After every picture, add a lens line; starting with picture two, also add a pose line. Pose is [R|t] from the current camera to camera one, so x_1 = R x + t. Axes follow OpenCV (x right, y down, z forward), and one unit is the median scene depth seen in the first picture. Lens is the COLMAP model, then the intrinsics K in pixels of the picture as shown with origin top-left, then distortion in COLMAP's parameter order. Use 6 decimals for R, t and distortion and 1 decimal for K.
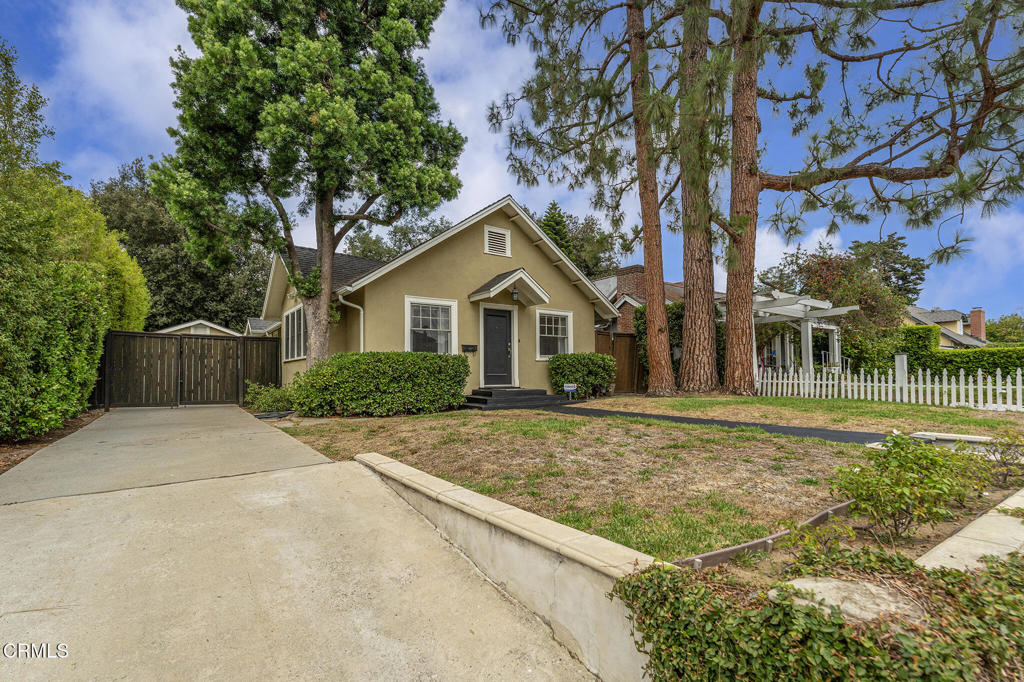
lens RADIAL K [[480.0, 0, 502.7], [0, 480.0, 361.4], [0, 0, 1]] dist [0.000319, -0.000143]
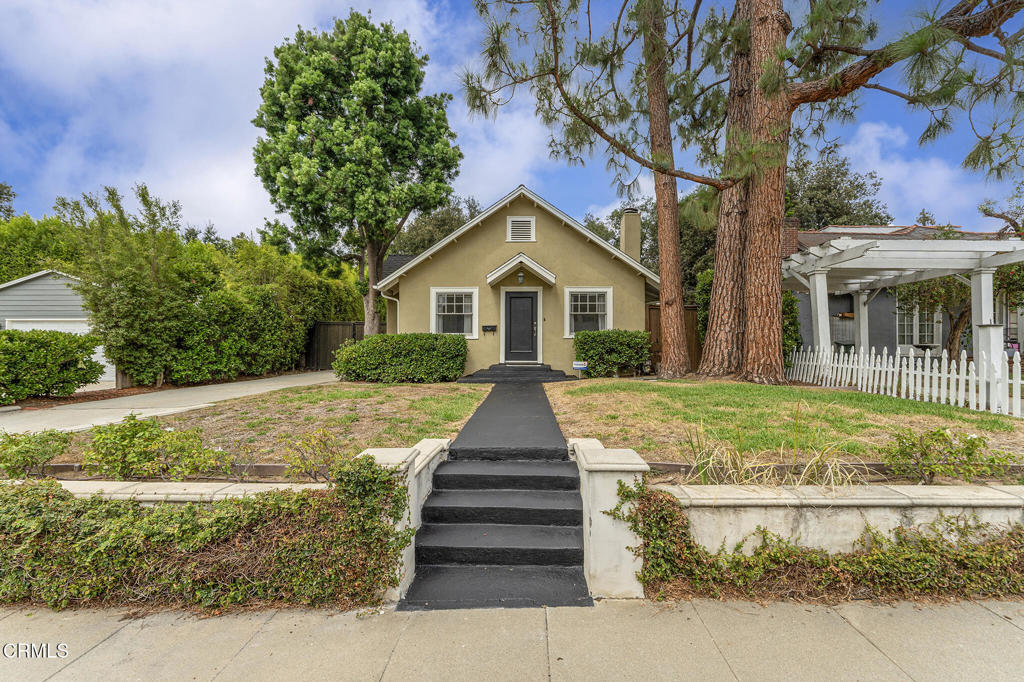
lens RADIAL K [[440.4, 0, 514.1], [0, 440.4, 342.6], [0, 0, 1]] dist [-0.000668, 0.000032]
pose [[0.809276, -0.000619, -0.587428, 0.579224], [0.011463, 0.999826, 0.014738, -0.008062], [0.587316, -0.018661, 0.809142, 0.184237]]
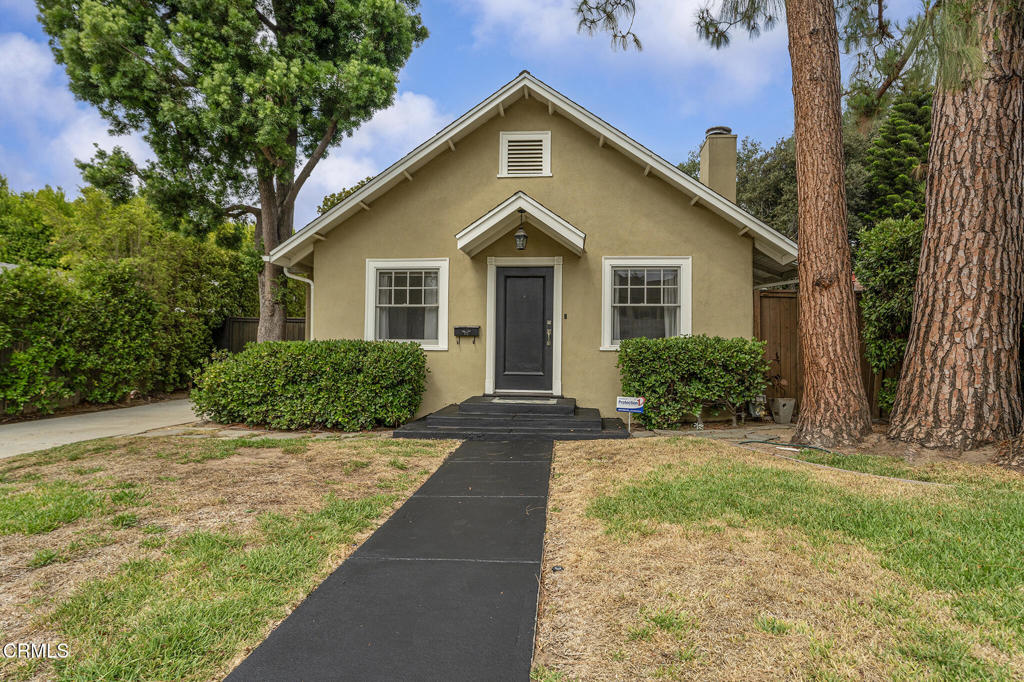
lens RADIAL K [[534.7, 0, 513.2], [0, 534.7, 341.3], [0, 0, 1]] dist [0.004615, 0.000416]
pose [[0.768019, 0.004219, -0.640413, 0.425656], [0.005771, 0.999892, 0.013508, -0.023110], [0.640401, -0.014070, 0.767912, 0.480195]]
